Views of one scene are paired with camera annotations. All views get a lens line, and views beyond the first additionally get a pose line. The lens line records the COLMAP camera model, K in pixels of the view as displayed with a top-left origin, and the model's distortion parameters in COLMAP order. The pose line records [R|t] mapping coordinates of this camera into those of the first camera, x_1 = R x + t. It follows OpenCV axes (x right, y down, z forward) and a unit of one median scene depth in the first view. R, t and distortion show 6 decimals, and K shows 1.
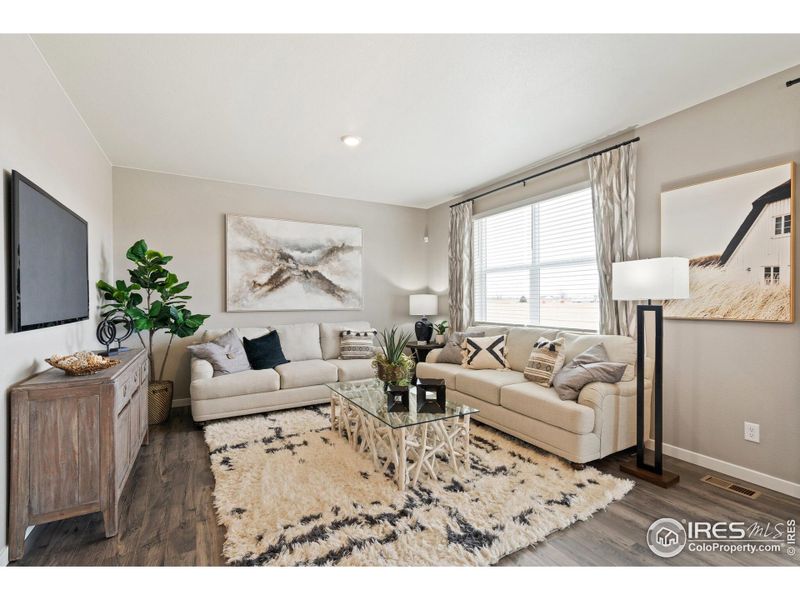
lens RADIAL K [[363.9, 0, 396.1], [0, 363.9, 301.0], [0, 0, 1]] dist [-0.008611, 0.001384]
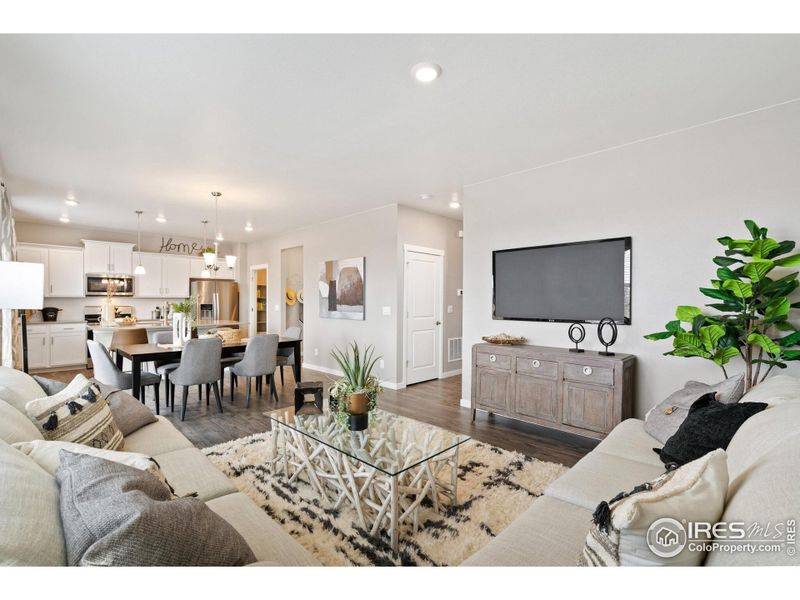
lens RADIAL K [[363.9, 0, 404.2], [0, 363.9, 306.8], [0, 0, 1]] dist [-0.008611, 0.001384]
pose [[-0.955035, 0.002175, -0.296485, 0.088574], [-0.002928, 0.999855, 0.016766, -0.012786], [0.296478, 0.016880, -0.954890, 1.292290]]
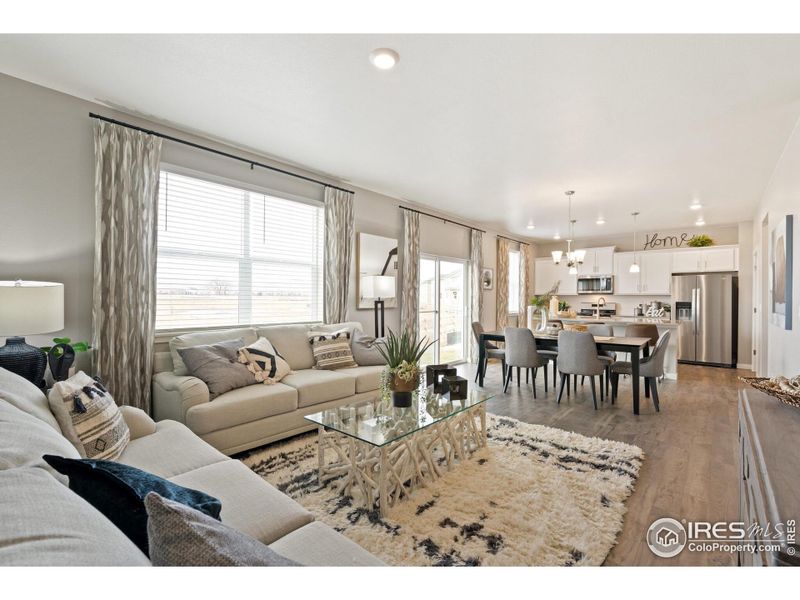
lens RADIAL K [[363.9, 0, 397.8], [0, 363.9, 296.8], [0, 0, 1]] dist [-0.008611, 0.001384]
pose [[-0.340455, 0.002309, 0.940258, -0.600591], [-0.005782, 0.999973, -0.004549, 0.000042], [-0.940243, -0.006985, -0.340432, 0.952555]]
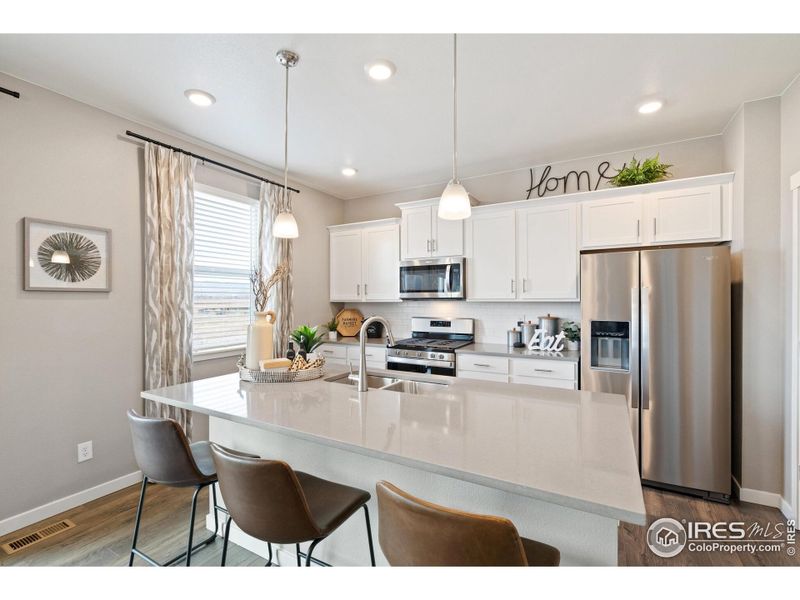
lens RADIAL K [[363.9, 0, 398.7], [0, 363.9, 297.8], [0, 0, 1]] dist [-0.008611, 0.001384]
pose [[-0.519056, 0.009728, 0.854685, 0.164473], [0.003147, 0.999950, -0.009470, -0.027003], [-0.854734, -0.002226, -0.519061, -0.198969]]
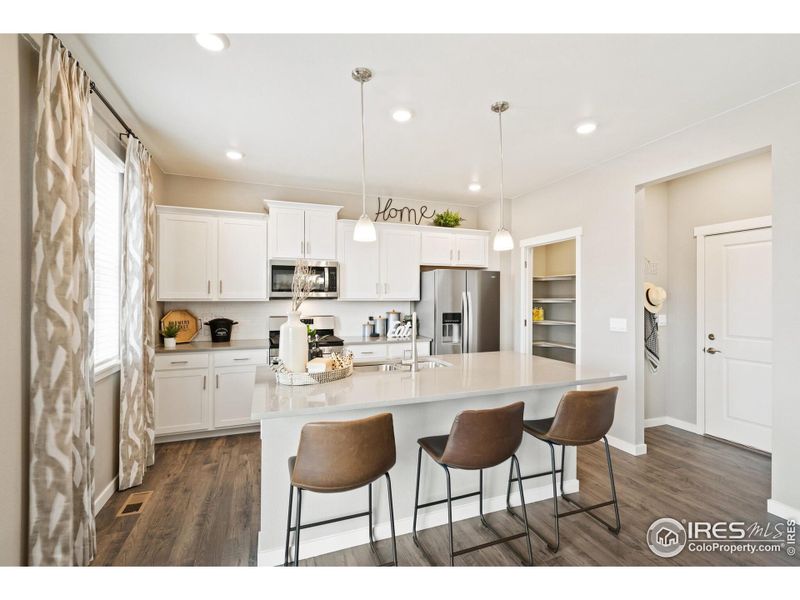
lens RADIAL K [[363.9, 0, 400.5], [0, 363.9, 296.3], [0, 0, 1]] dist [-0.008611, 0.001384]
pose [[-0.990143, 0.002201, 0.140045, 0.516254], [0.001034, 0.999964, -0.008405, -0.029071], [-0.140058, -0.008178, -0.990110, 0.175175]]
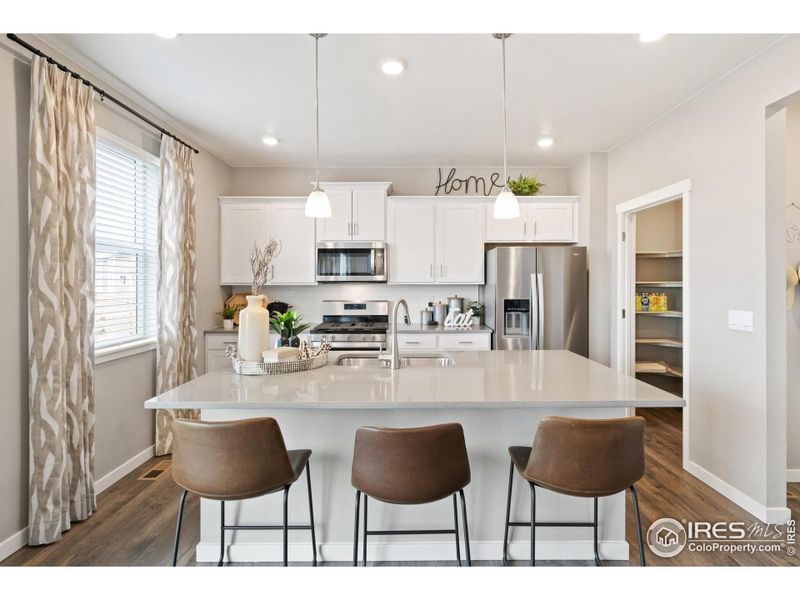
lens RADIAL K [[383.5, 0, 406.8], [0, 383.5, 281.3], [0, 0, 1]] dist [-0.010464, 0.001754]
pose [[-0.878305, 0.006205, 0.478060, 0.318889], [0.003769, 0.999975, -0.006055, -0.028015], [-0.478085, -0.003516, -0.878306, 0.041401]]
